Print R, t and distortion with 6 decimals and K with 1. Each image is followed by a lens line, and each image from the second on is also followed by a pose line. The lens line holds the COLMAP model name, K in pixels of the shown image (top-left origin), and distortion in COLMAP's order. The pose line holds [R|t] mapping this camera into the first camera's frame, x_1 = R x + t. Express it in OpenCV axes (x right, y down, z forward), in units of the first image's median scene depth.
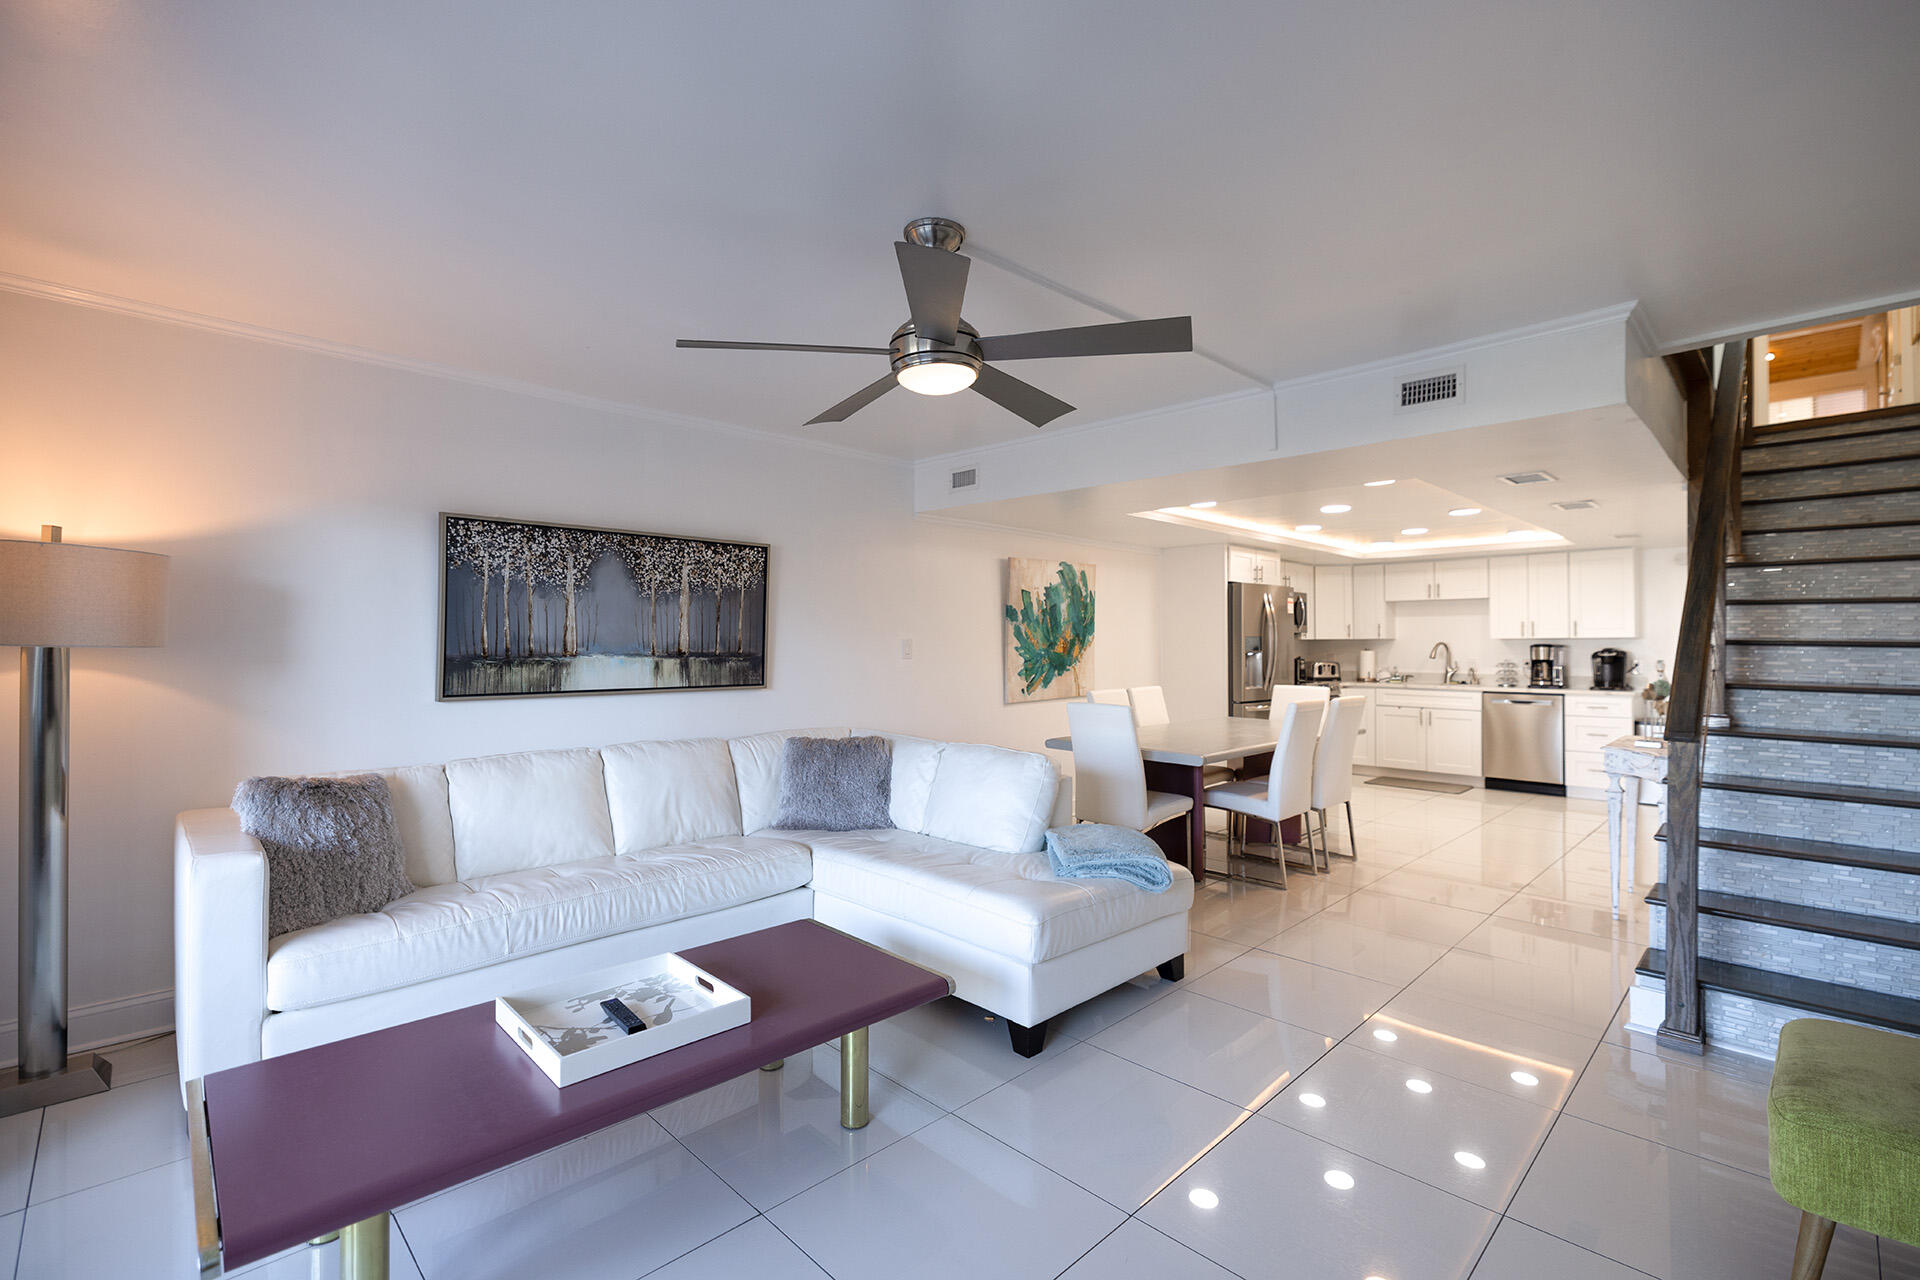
lens RADIAL K [[845.6, 0, 976.1], [0, 845.6, 637.0], [0, 0, 1]] dist [-0.000061, -0.000610]
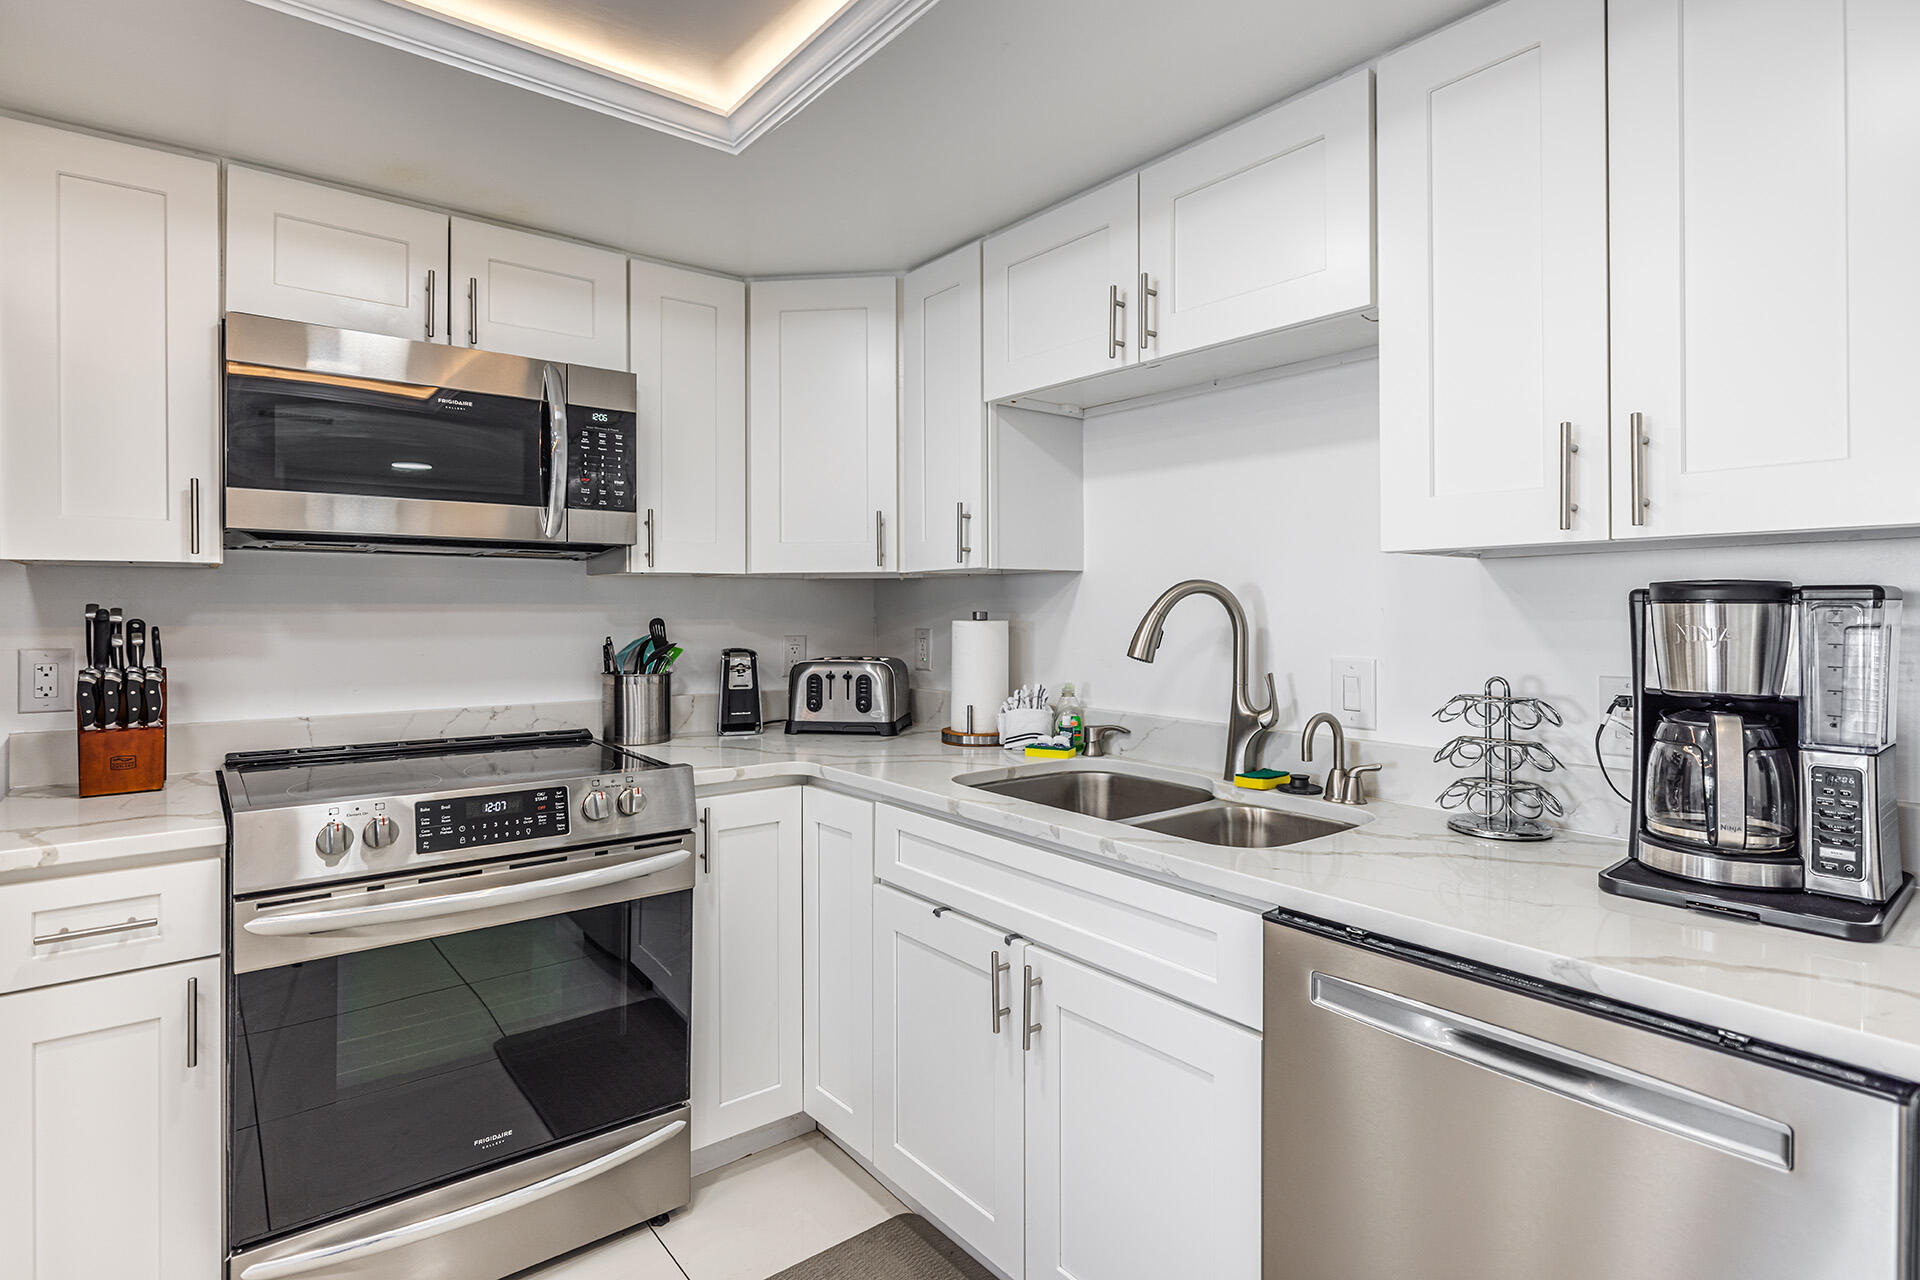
lens RADIAL K [[954.6, 0, 970.8], [0, 954.6, 606.7], [0, 0, 1]] dist [0.003015, -0.000150]
pose [[0.994072, -0.002161, -0.108698, 0.567607], [0.003494, 0.999921, 0.012078, 0.010566], [0.108663, -0.012386, 0.994001, 0.834085]]
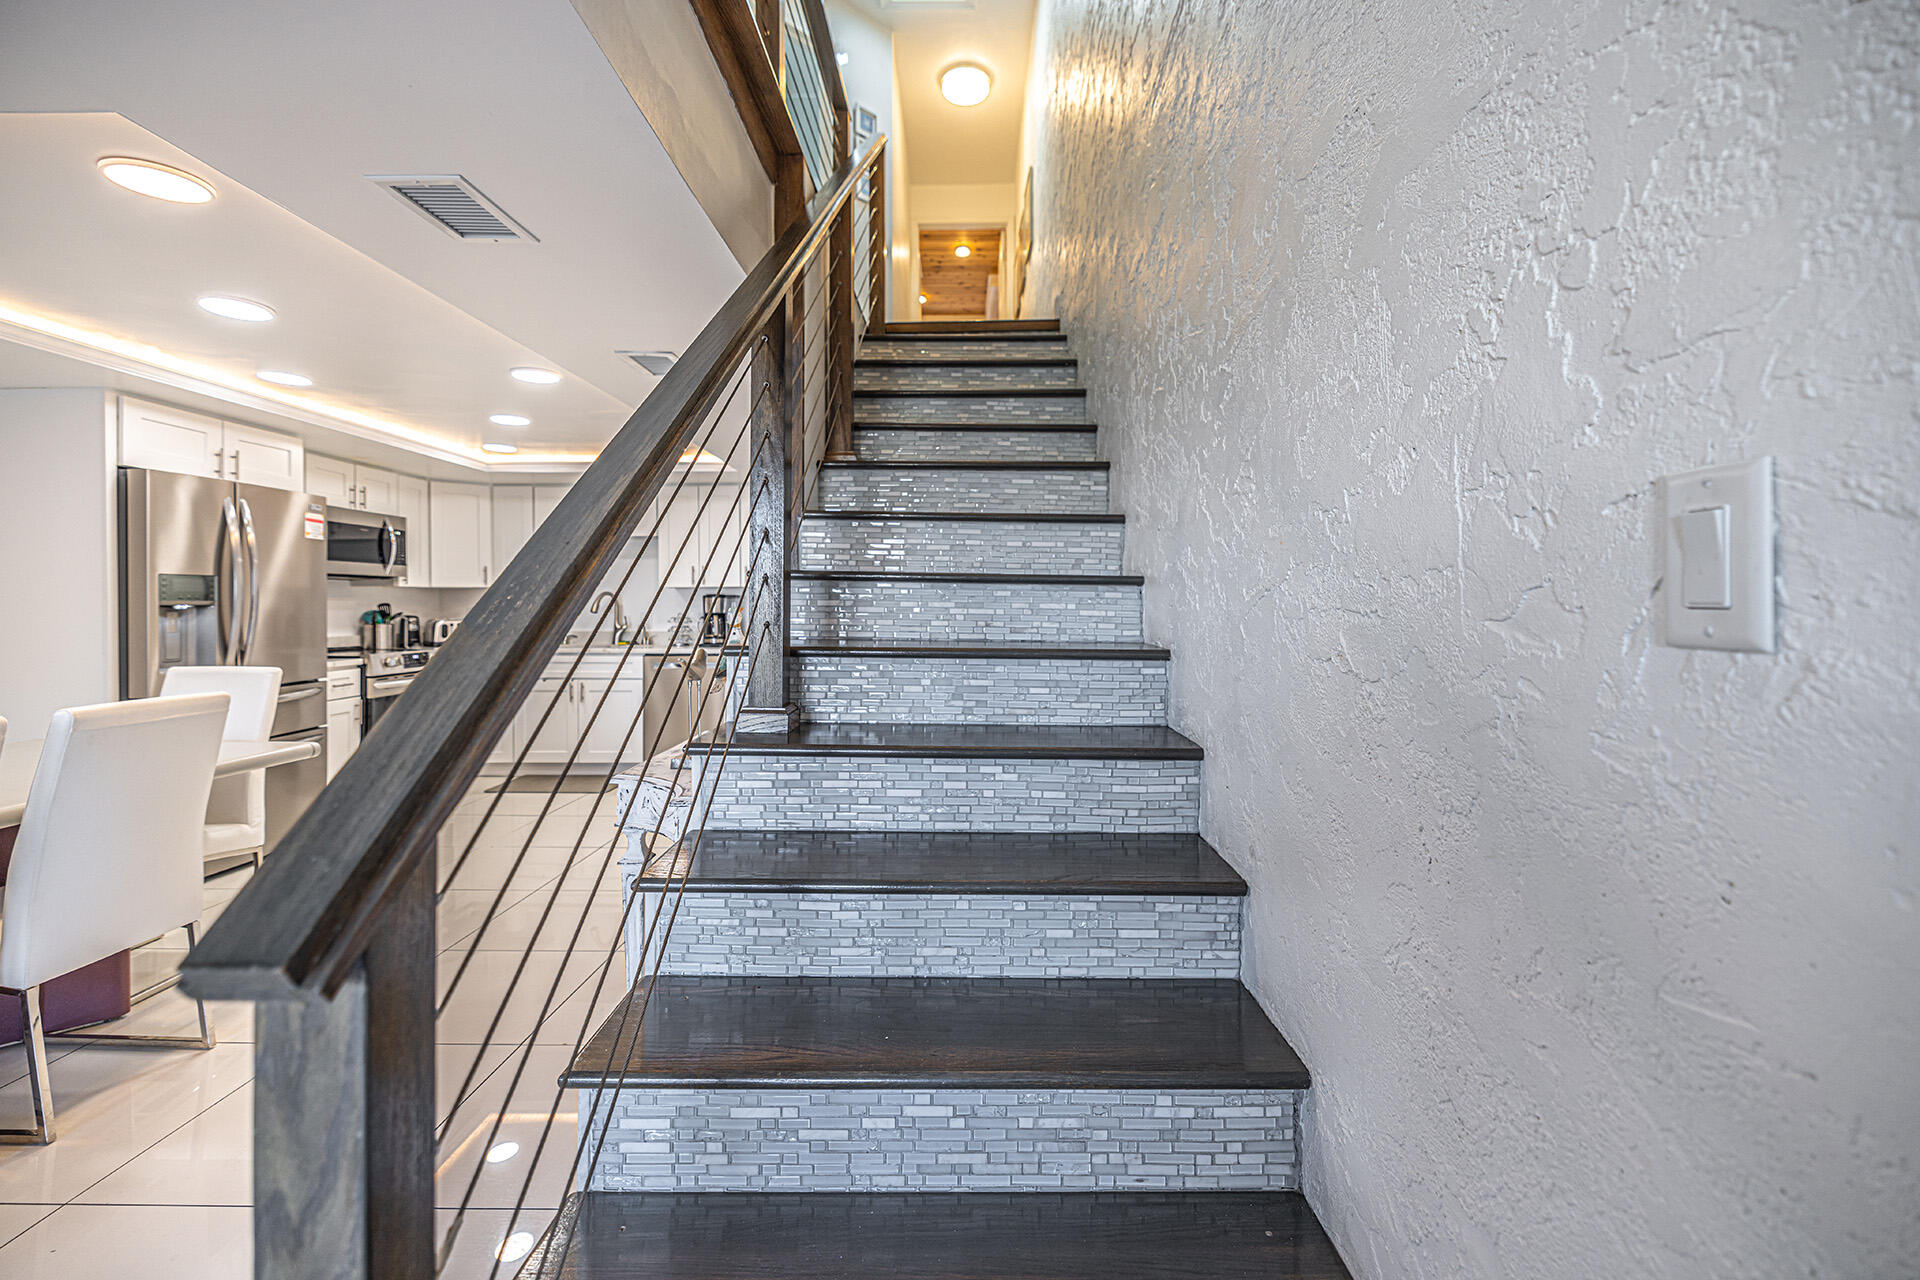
lens RADIAL K [[845.6, 0, 951.9], [0, 845.6, 598.2], [0, 0, 1]] dist [-0.000061, -0.000610]
pose [[0.718102, -0.000004, 0.695937, 0.257965], [-0.003214, 0.999989, 0.003322, 0.009447], [-0.695930, -0.004622, 0.718095, 0.238492]]
